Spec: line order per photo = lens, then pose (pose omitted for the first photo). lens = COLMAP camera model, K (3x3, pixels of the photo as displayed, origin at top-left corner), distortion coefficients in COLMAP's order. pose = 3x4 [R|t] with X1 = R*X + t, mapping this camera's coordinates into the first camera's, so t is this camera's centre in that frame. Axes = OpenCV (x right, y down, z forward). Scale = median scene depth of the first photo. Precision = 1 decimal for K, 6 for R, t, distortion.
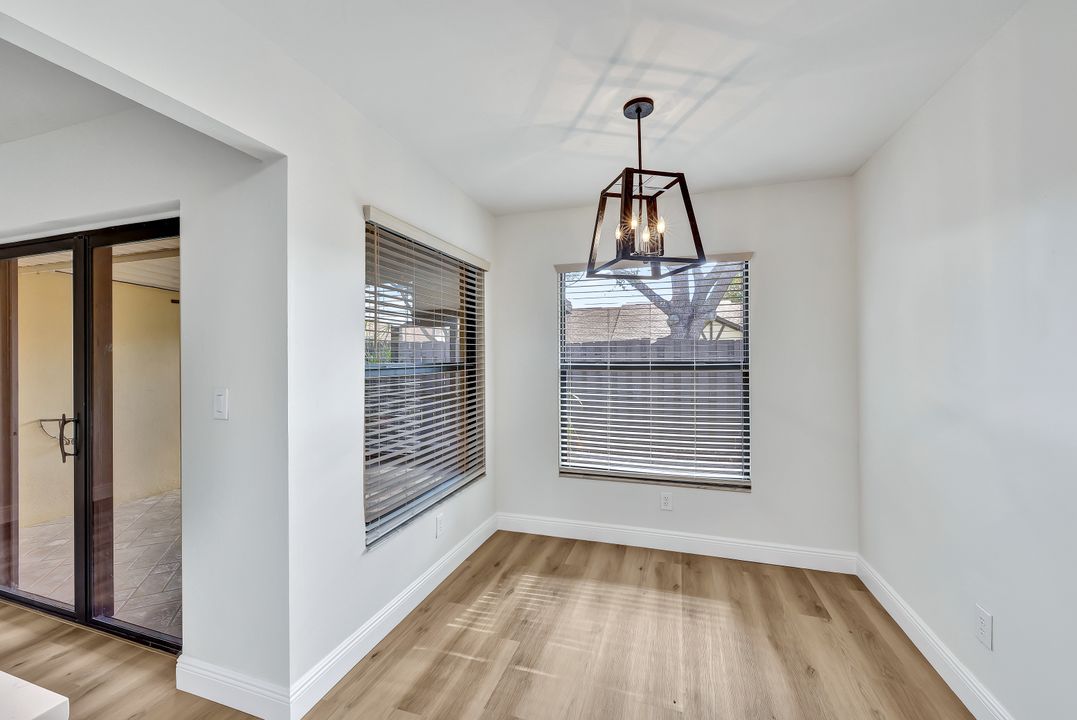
lens RADIAL K [[434.3, 0, 536.1], [0, 434.3, 354.8], [0, 0, 1]] dist [0.006382, -0.000447]
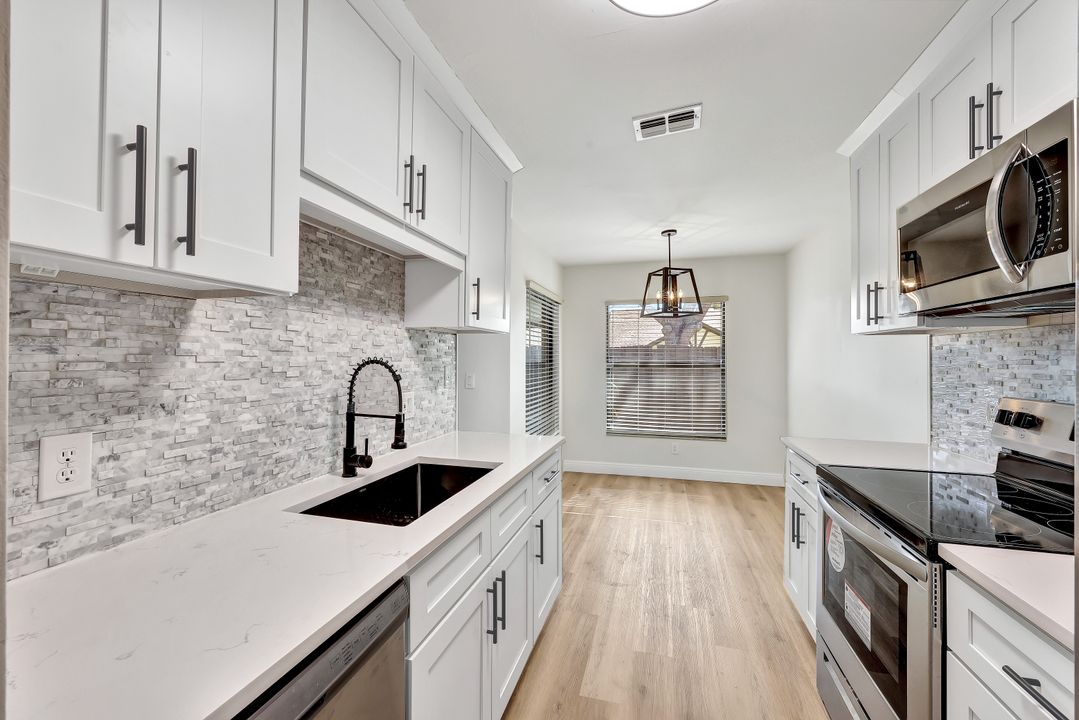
lens RADIAL K [[435.1, 0, 536.6], [0, 435.1, 358.2], [0, 0, 1]] dist [0.006382, -0.000447]
pose [[0.999366, 0.003927, 0.035386, -0.310077], [-0.003953, 0.999992, 0.000658, 0.001091], [-0.035383, -0.000798, 0.999374, -0.682737]]
